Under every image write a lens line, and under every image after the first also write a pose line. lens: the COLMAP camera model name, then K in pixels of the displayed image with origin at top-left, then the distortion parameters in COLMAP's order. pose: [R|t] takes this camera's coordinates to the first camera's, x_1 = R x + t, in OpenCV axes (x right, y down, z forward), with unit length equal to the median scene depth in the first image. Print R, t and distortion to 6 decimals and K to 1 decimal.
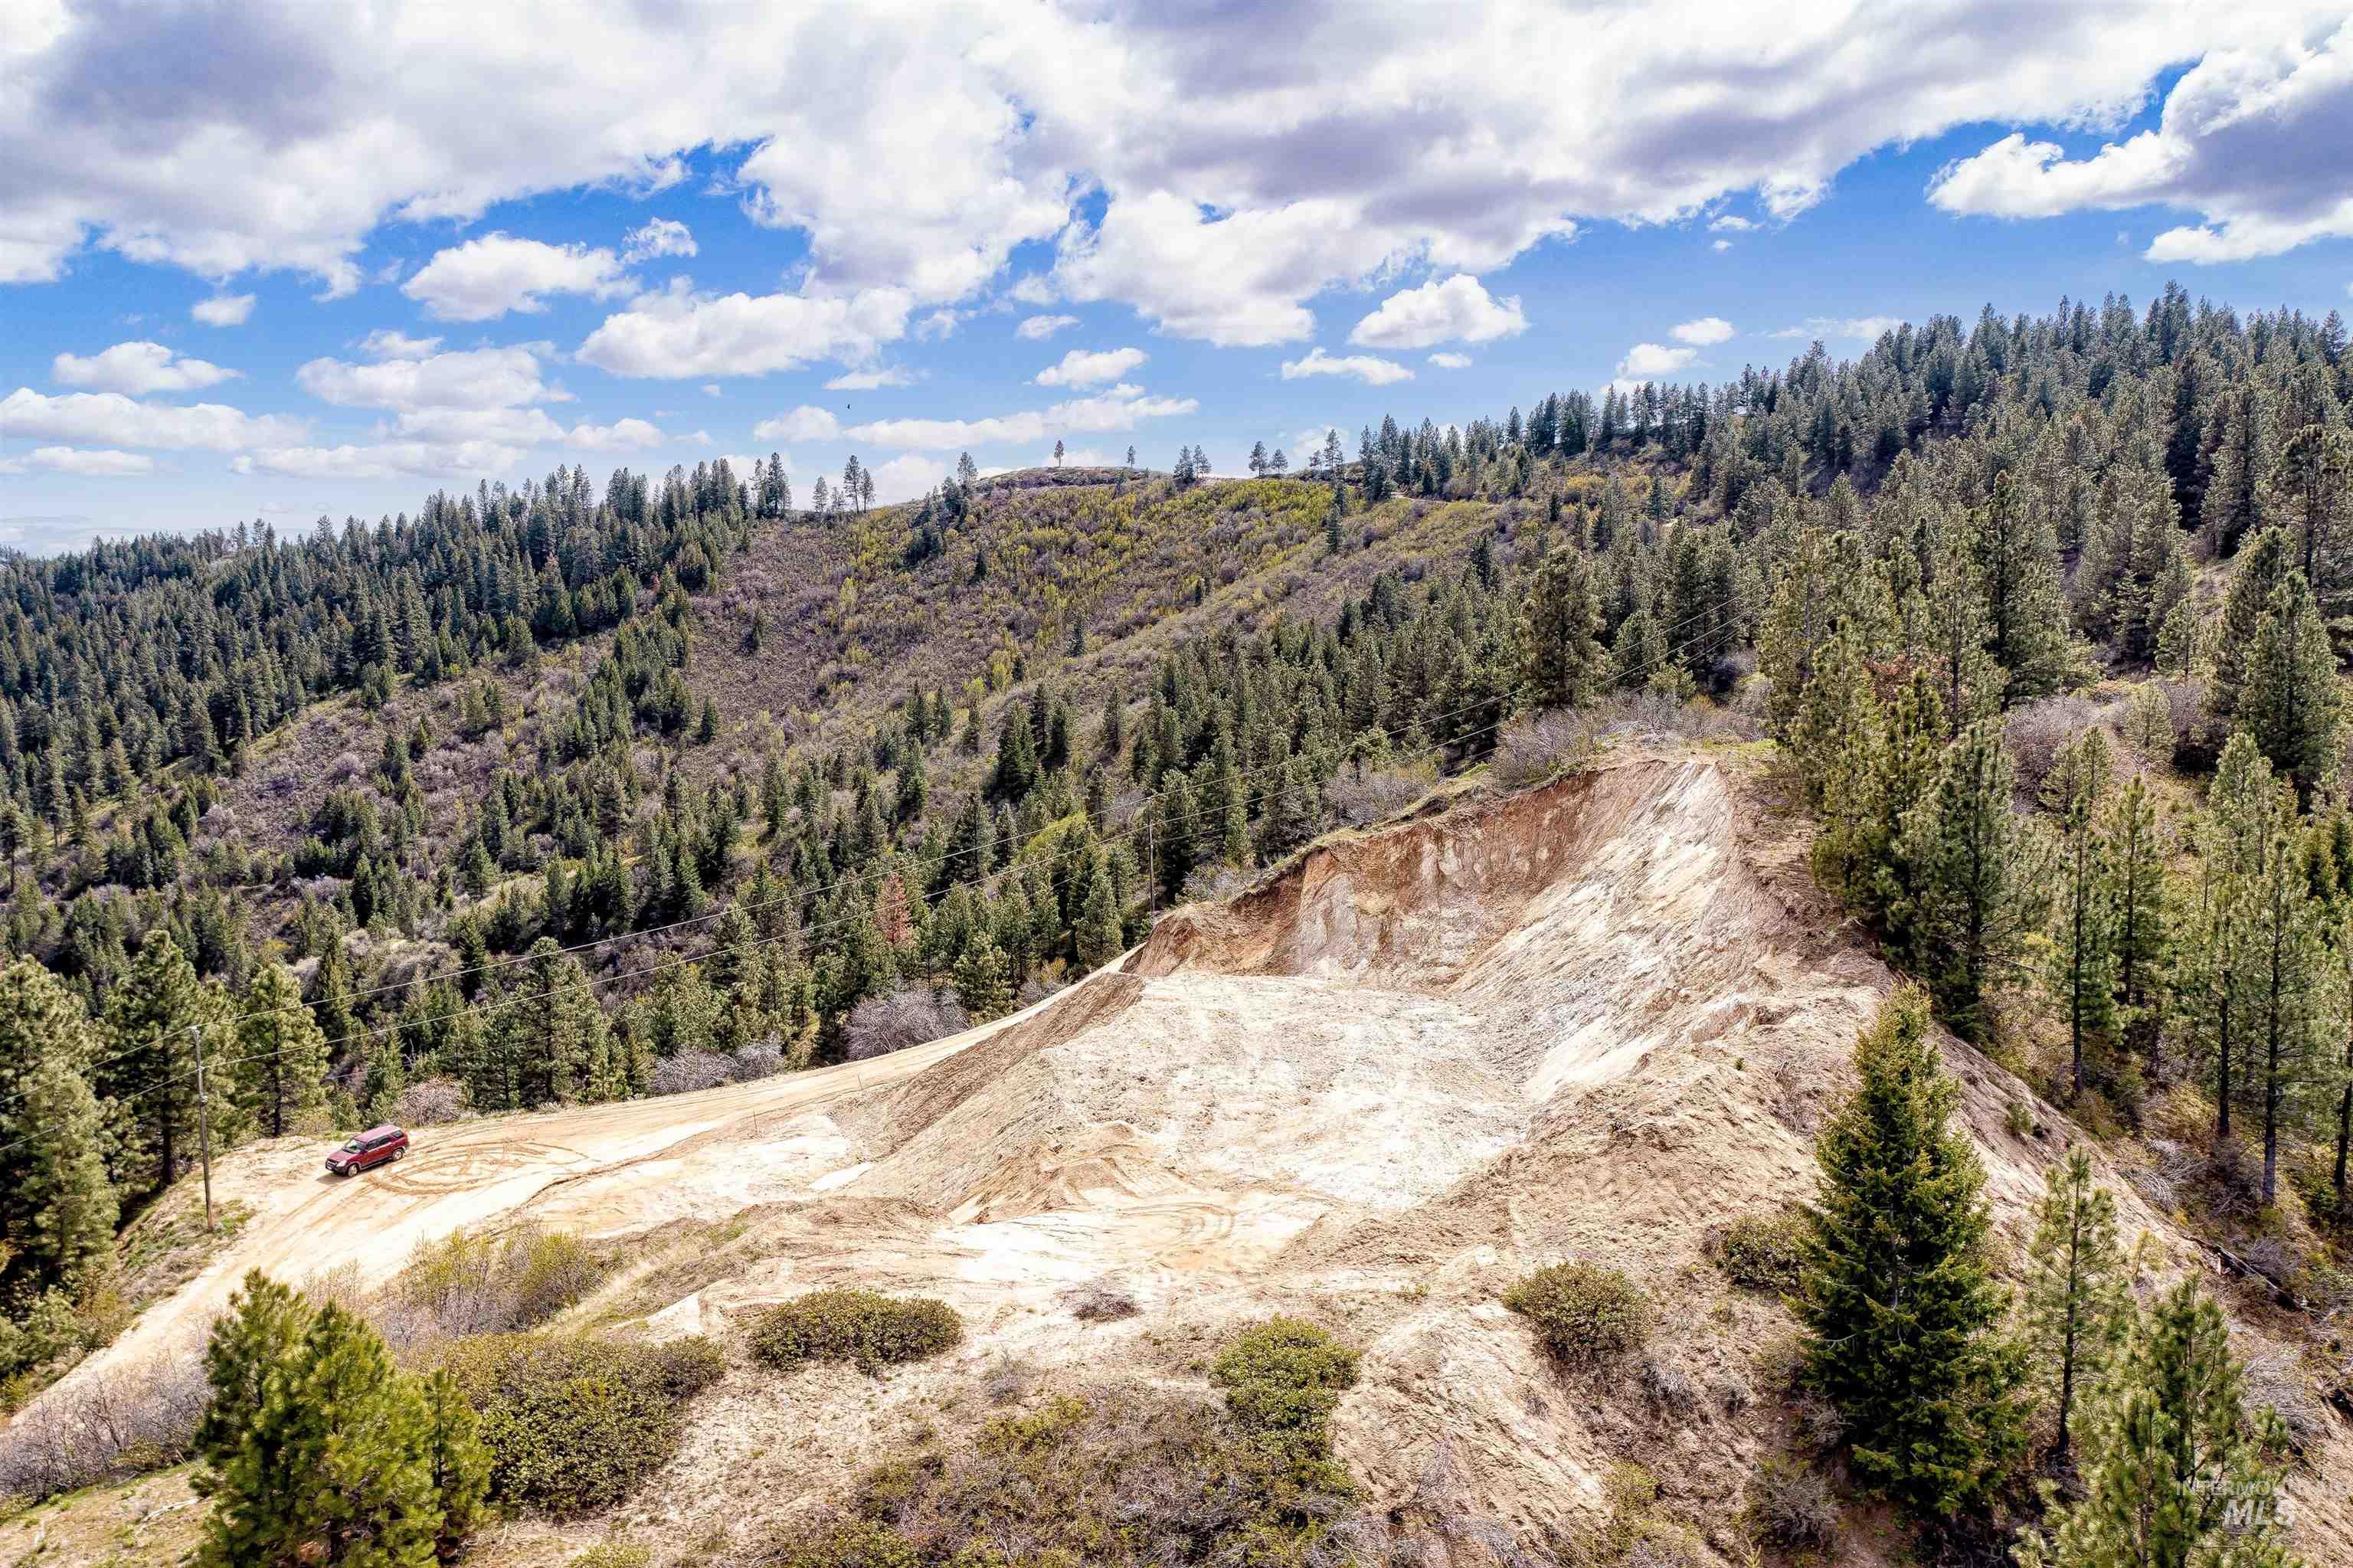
lens RADIAL K [[1854.5, 0, 1177.6], [0, 1854.5, 774.3], [0, 0, 1]] dist [-0.017810, 0.008360]
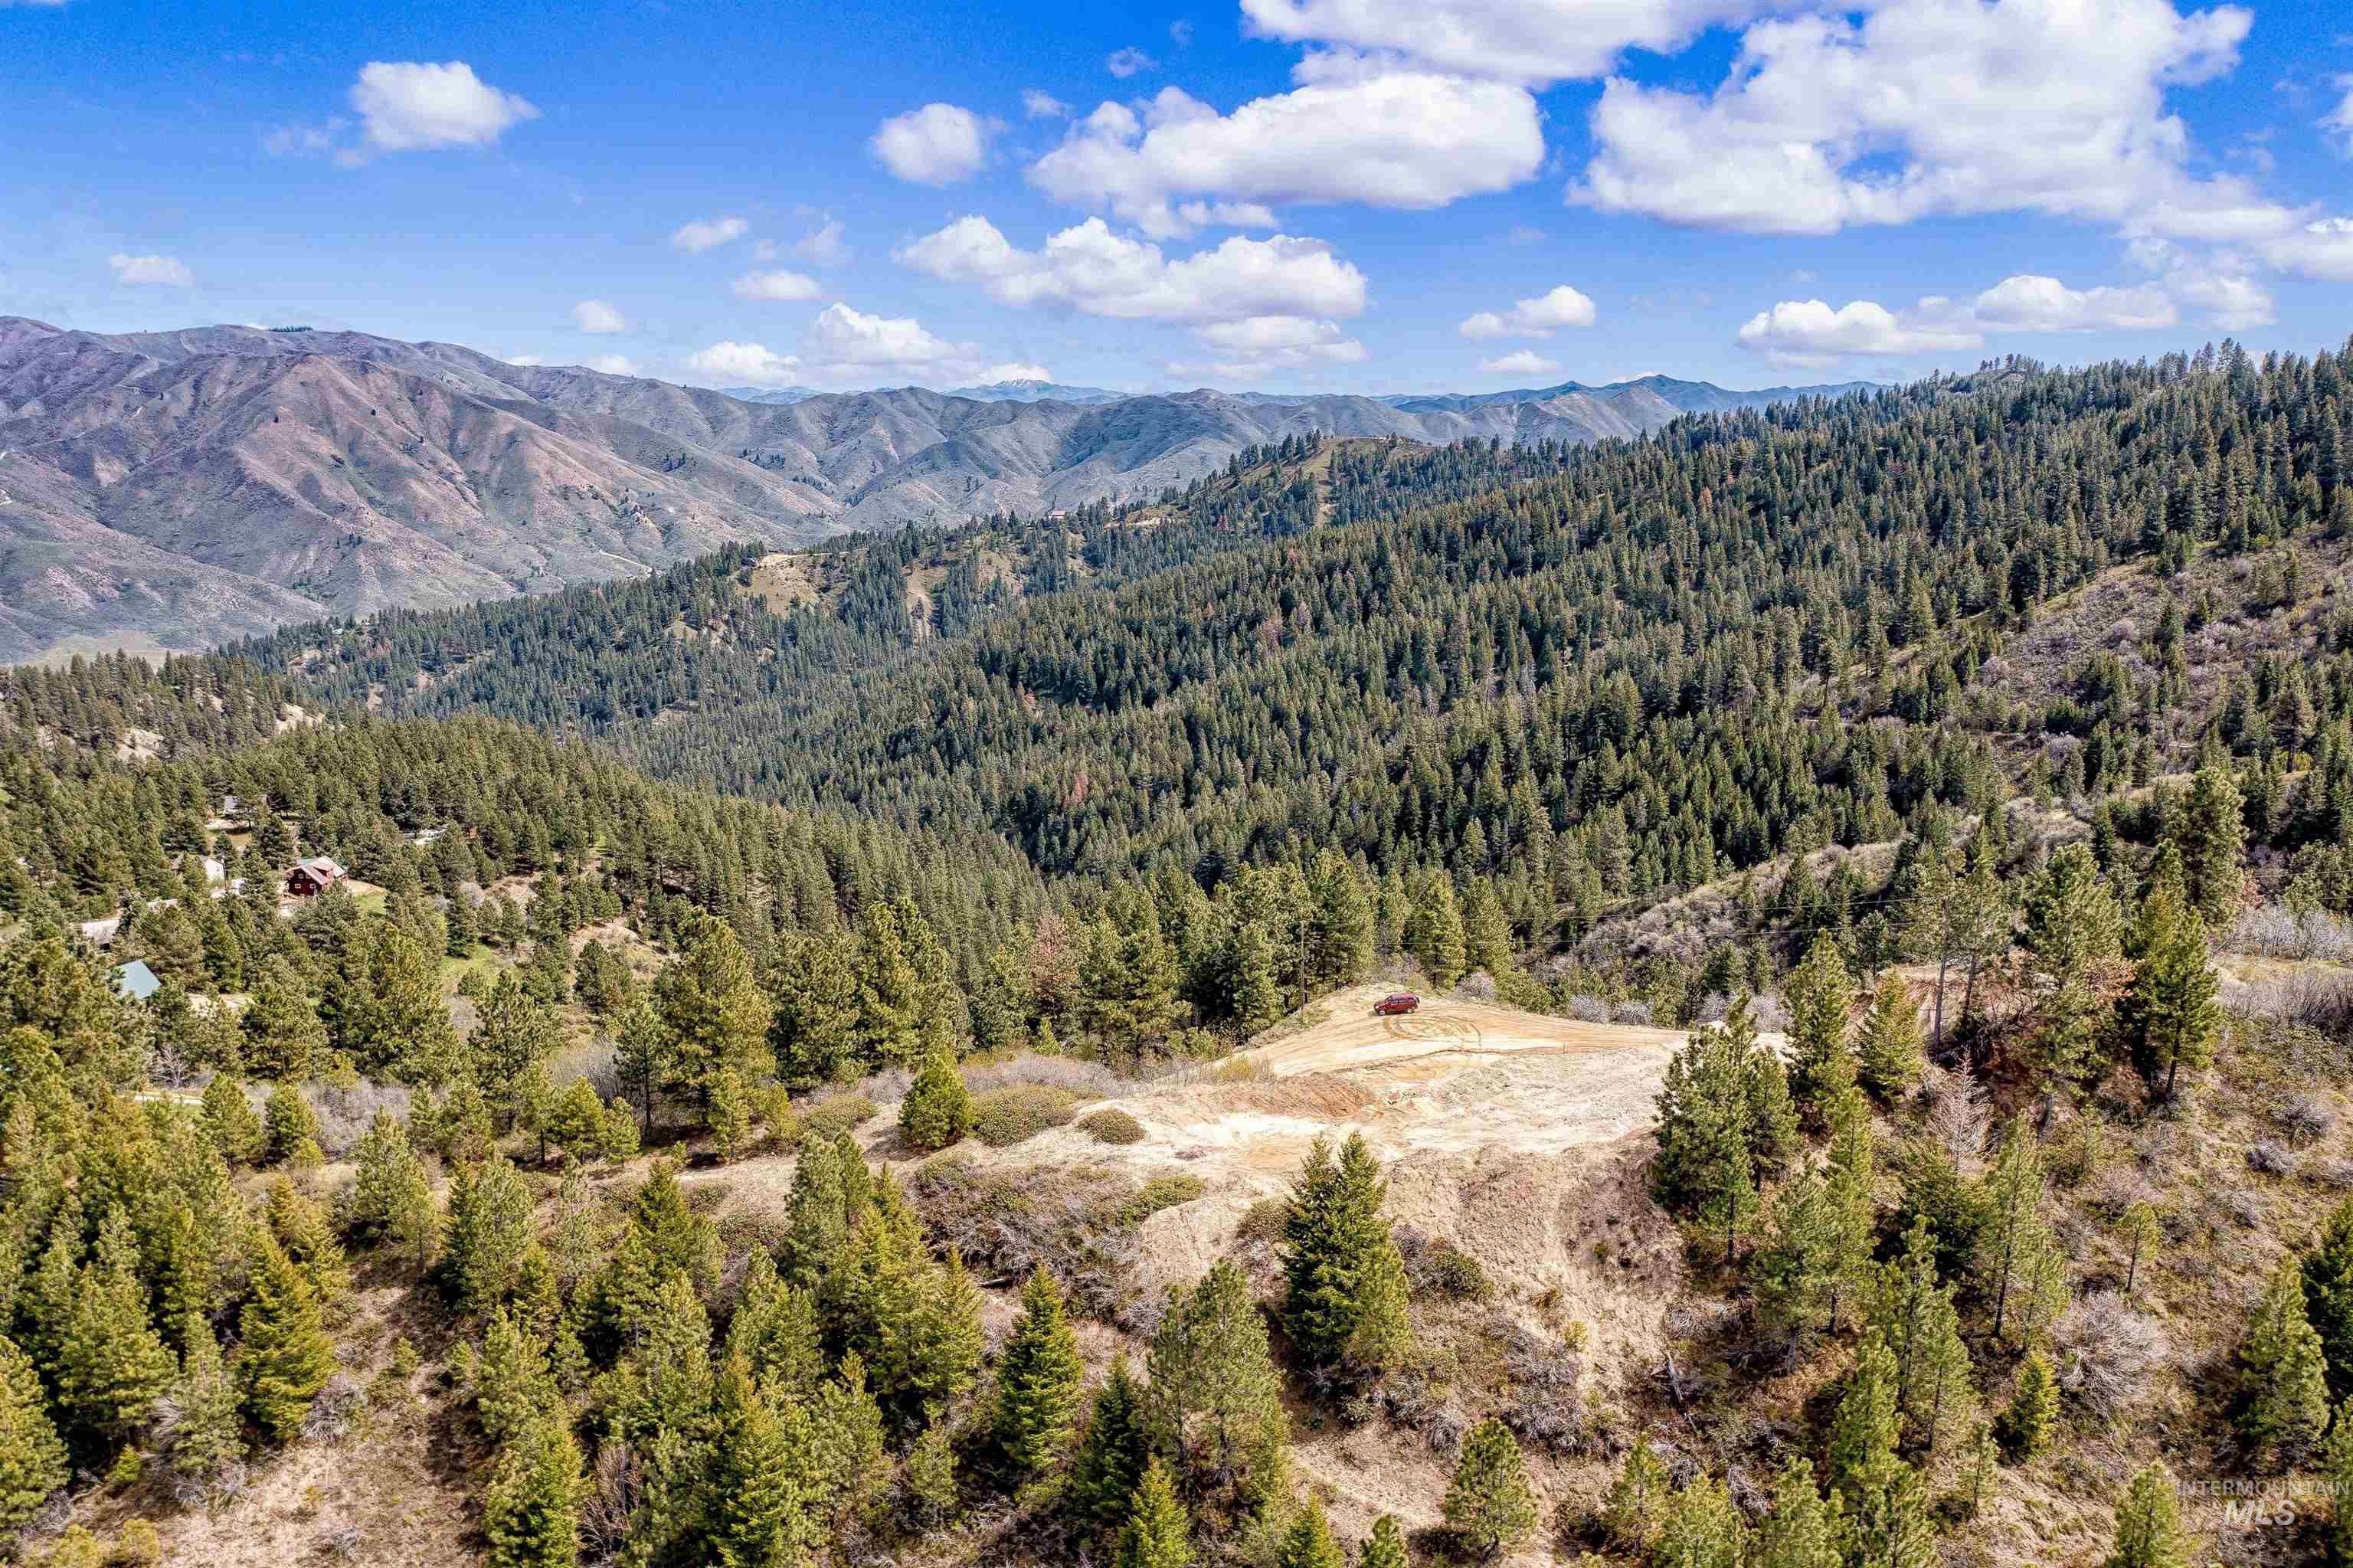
lens RADIAL K [[1854.5, 0, 1177.6], [0, 1854.5, 774.3], [0, 0, 1]] dist [-0.017810, 0.008360]
pose [[0.526202, 0.165494, -0.834101, 0.164843], [-0.066289, 0.985878, 0.153789, -0.050709], [0.847772, -0.025632, 0.529741, -0.027059]]
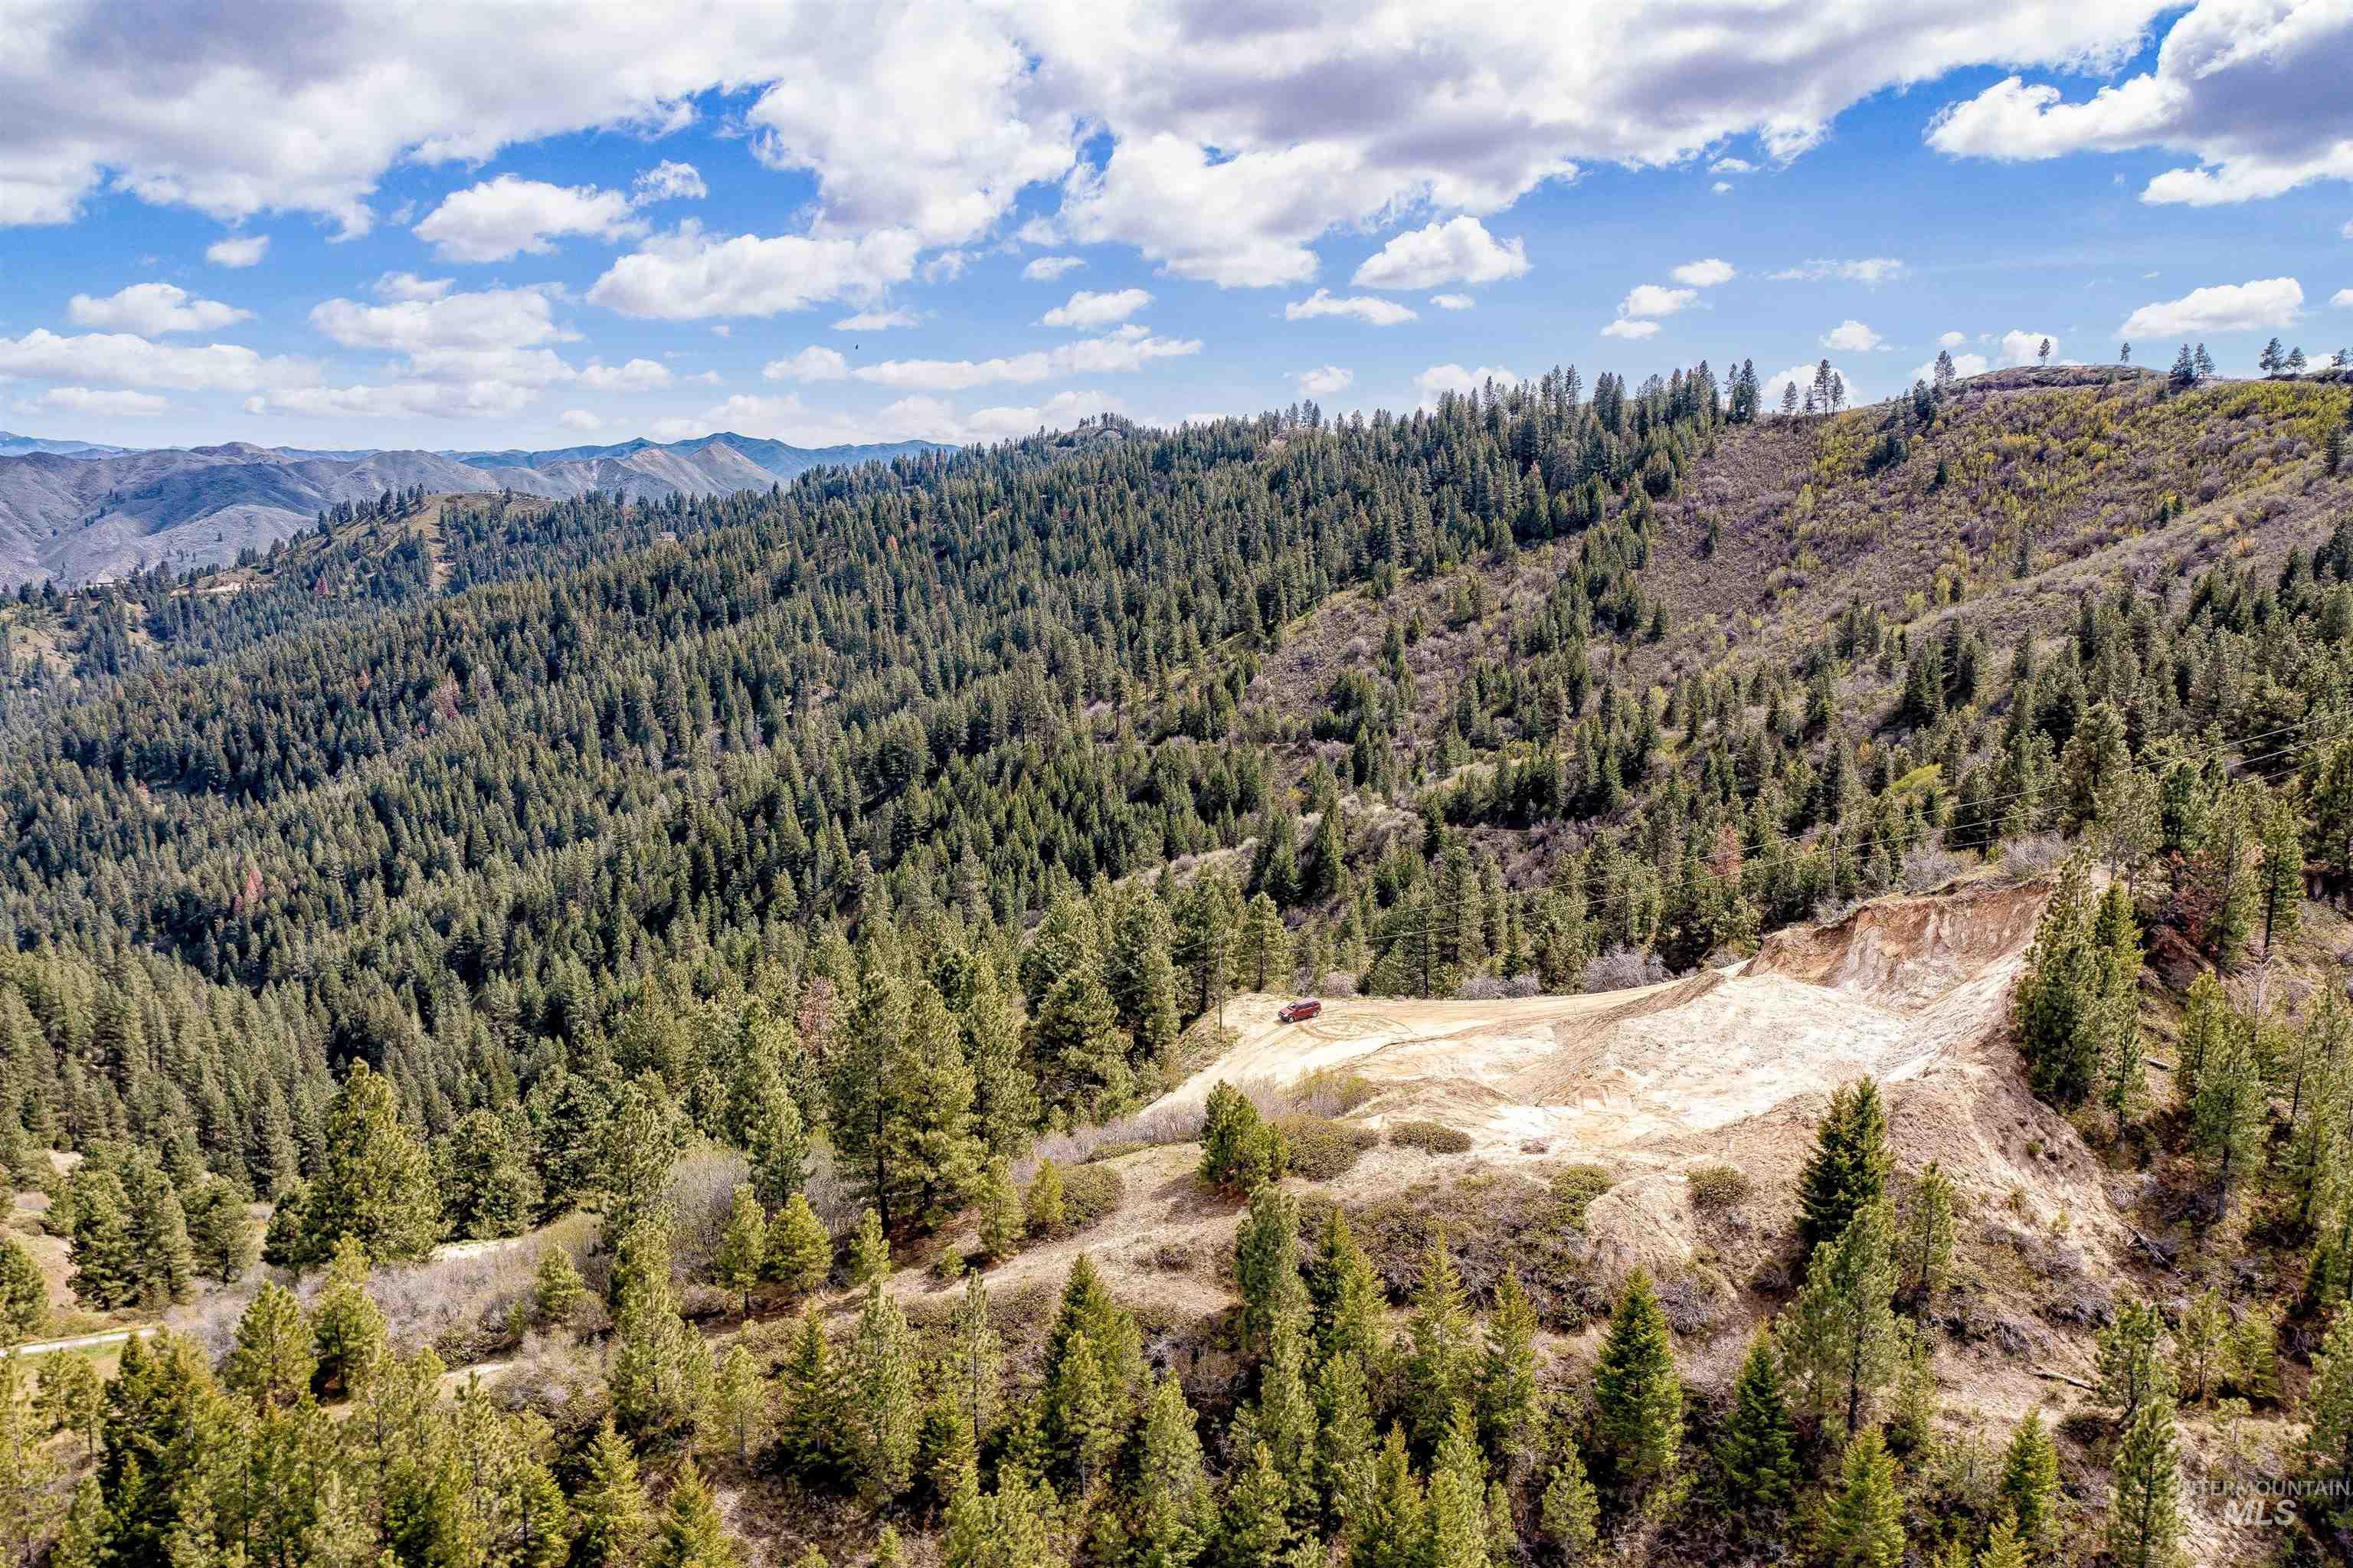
lens RADIAL K [[1854.5, 0, 1177.6], [0, 1854.5, 774.3], [0, 0, 1]] dist [-0.017810, 0.008360]
pose [[0.862668, 0.086752, -0.498275, 0.061537], [-0.043790, 0.994292, 0.097297, -0.035229], [0.503871, -0.062115, 0.861542, -0.109893]]
